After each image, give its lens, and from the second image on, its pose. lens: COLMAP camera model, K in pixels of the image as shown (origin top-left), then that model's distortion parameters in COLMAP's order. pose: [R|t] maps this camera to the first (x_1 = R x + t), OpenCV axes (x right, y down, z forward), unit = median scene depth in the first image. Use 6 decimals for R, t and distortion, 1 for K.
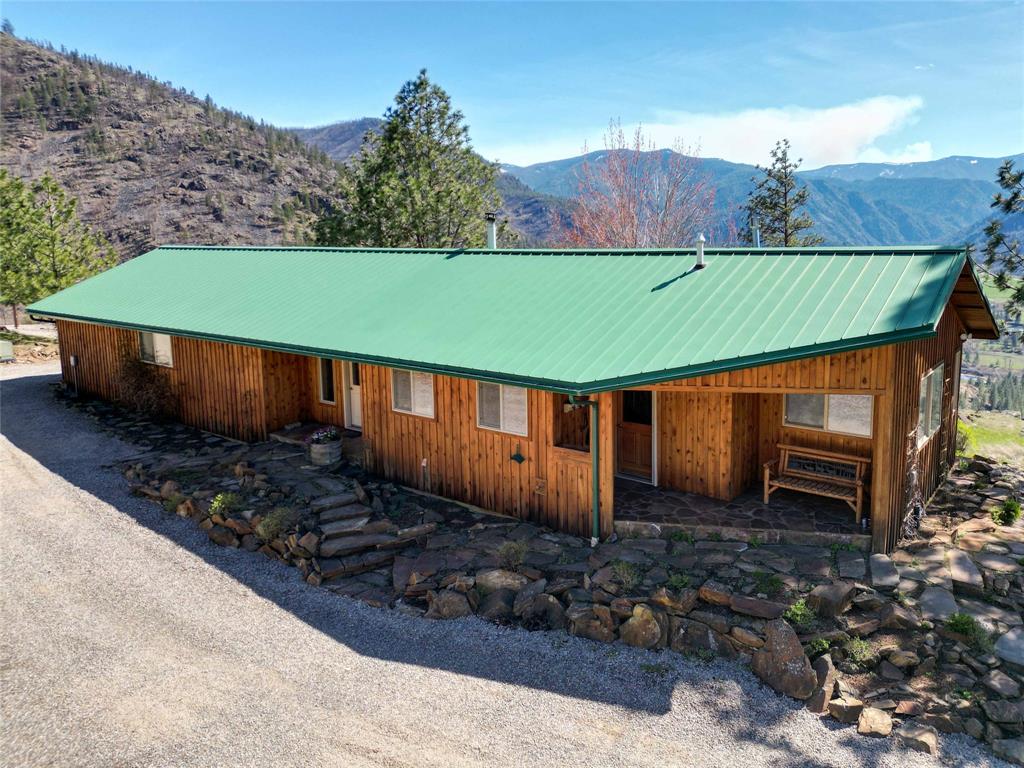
lens RADIAL K [[806.0, 0, 511.0], [0, 806.0, 322.8], [0, 0, 1]] dist [0.036903, -0.001422]
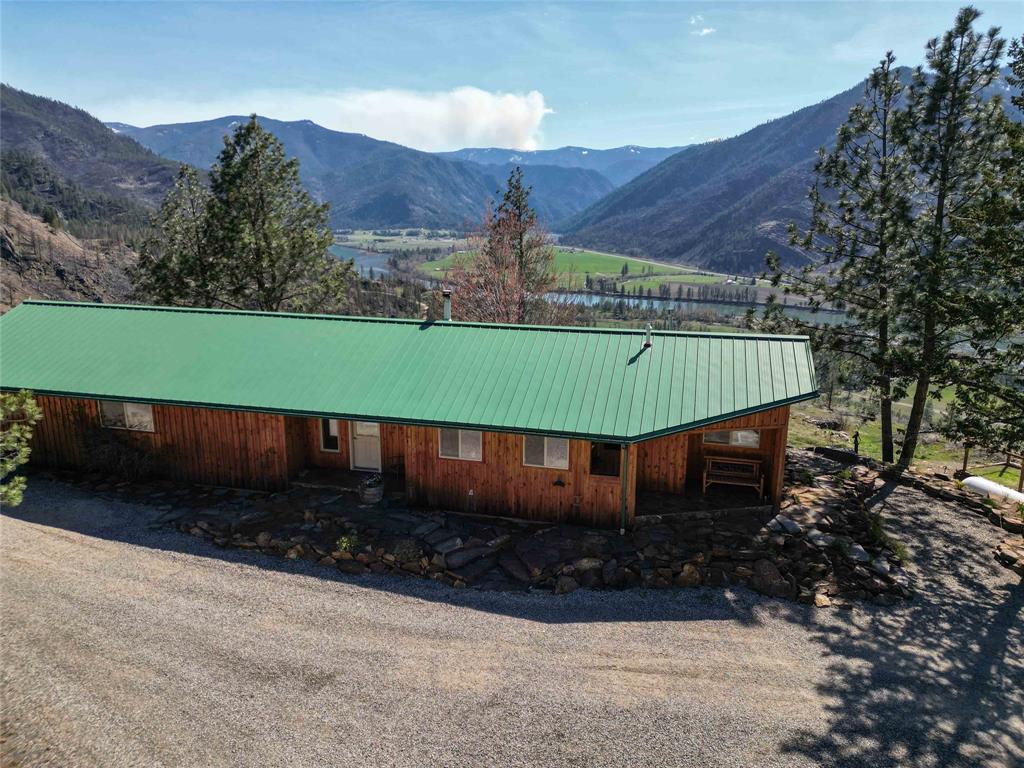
lens RADIAL K [[770.0, 0, 512.0], [0, 770.0, 384.0], [0, 0, 1]] dist [0.075885, -0.000088]
pose [[0.918151, -0.073854, 0.389287, -0.625011], [0.034265, 0.993594, 0.107686, -0.176019], [-0.394747, -0.085533, 0.914800, -0.262293]]
